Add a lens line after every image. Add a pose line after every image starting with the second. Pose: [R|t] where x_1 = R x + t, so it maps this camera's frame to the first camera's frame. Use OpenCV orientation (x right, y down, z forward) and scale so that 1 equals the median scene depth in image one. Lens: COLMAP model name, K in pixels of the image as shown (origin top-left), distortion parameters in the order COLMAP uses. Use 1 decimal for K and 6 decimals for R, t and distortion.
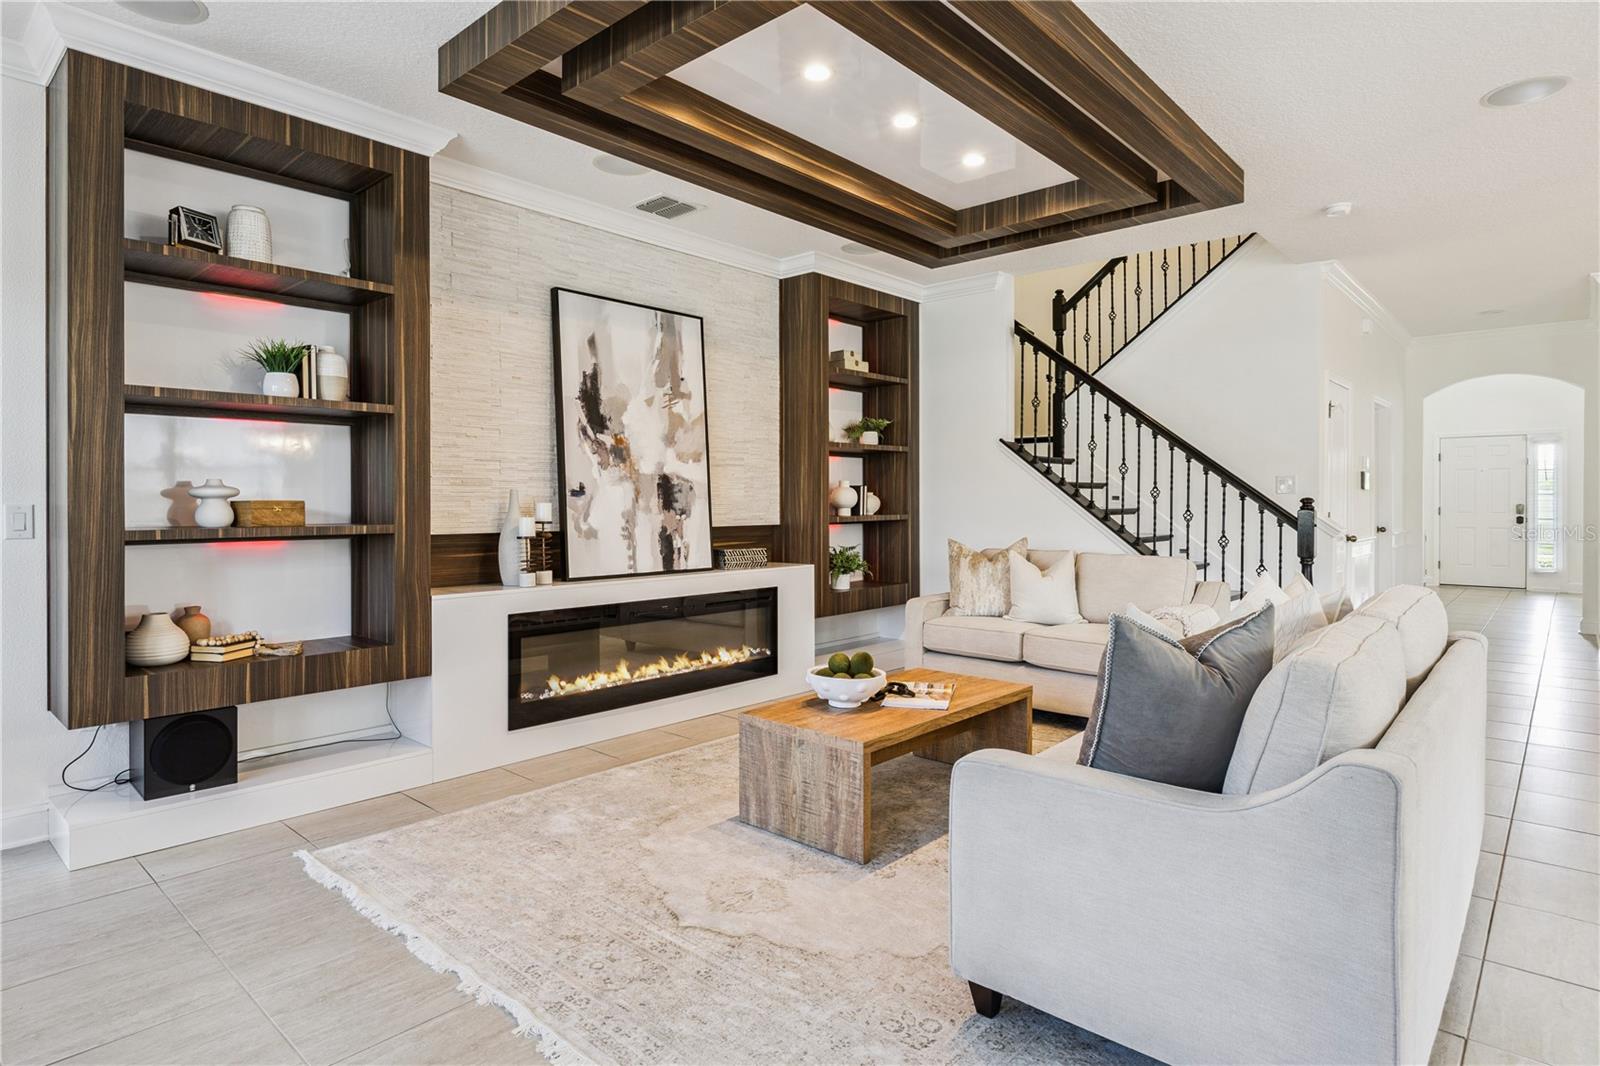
lens RADIAL K [[872.3, 0, 770.8], [0, 872.3, 496.8], [0, 0, 1]] dist [0.008028, -0.000368]
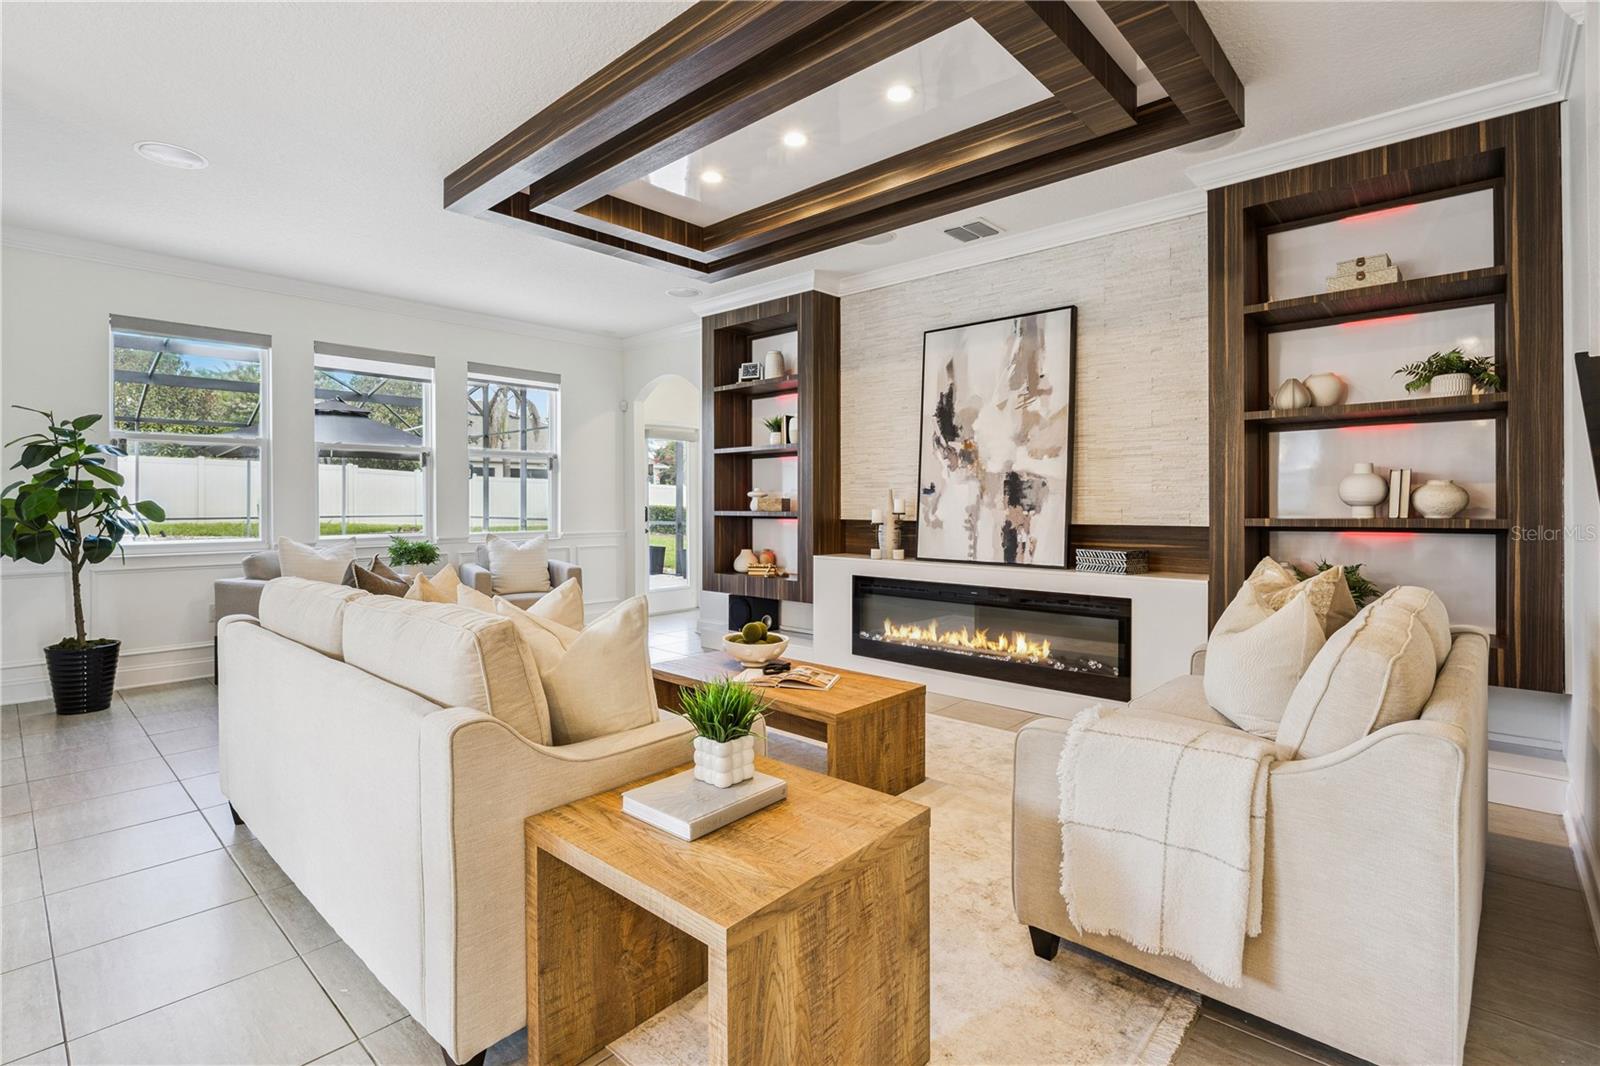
lens RADIAL K [[739.5, 0, 802.6], [0, 739.5, 499.3], [0, 0, 1]] dist [-0.000422, -0.000647]
pose [[0.029024, -0.003012, -0.999574, 0.805088], [0.006327, 0.999976, -0.002830, 0.008984], [0.999559, -0.006242, 0.029042, 0.752585]]
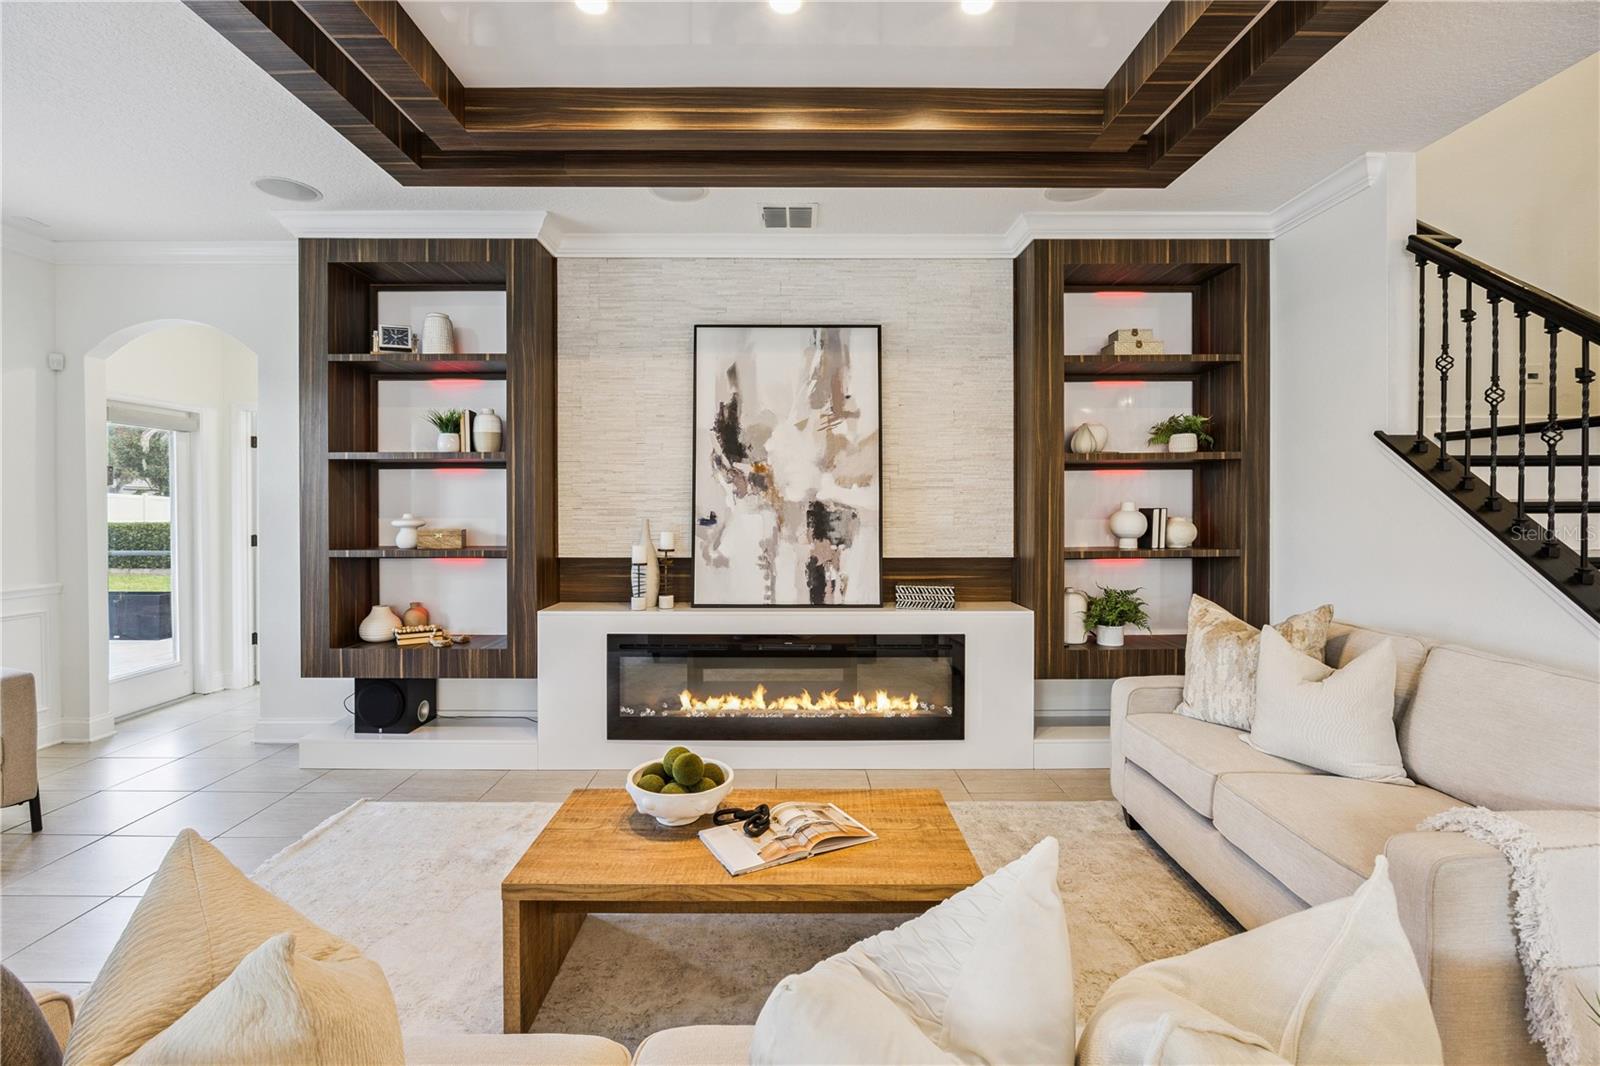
lens RADIAL K [[711.2, 0, 784.0], [0, 711.2, 511.4], [0, 0, 1]] dist [-0.004089, -0.001003]
pose [[0.686328, 0.004366, -0.727279, 0.430496], [0.003962, 0.999945, 0.009742, -0.023381], [0.727281, -0.009567, 0.686273, 0.468922]]
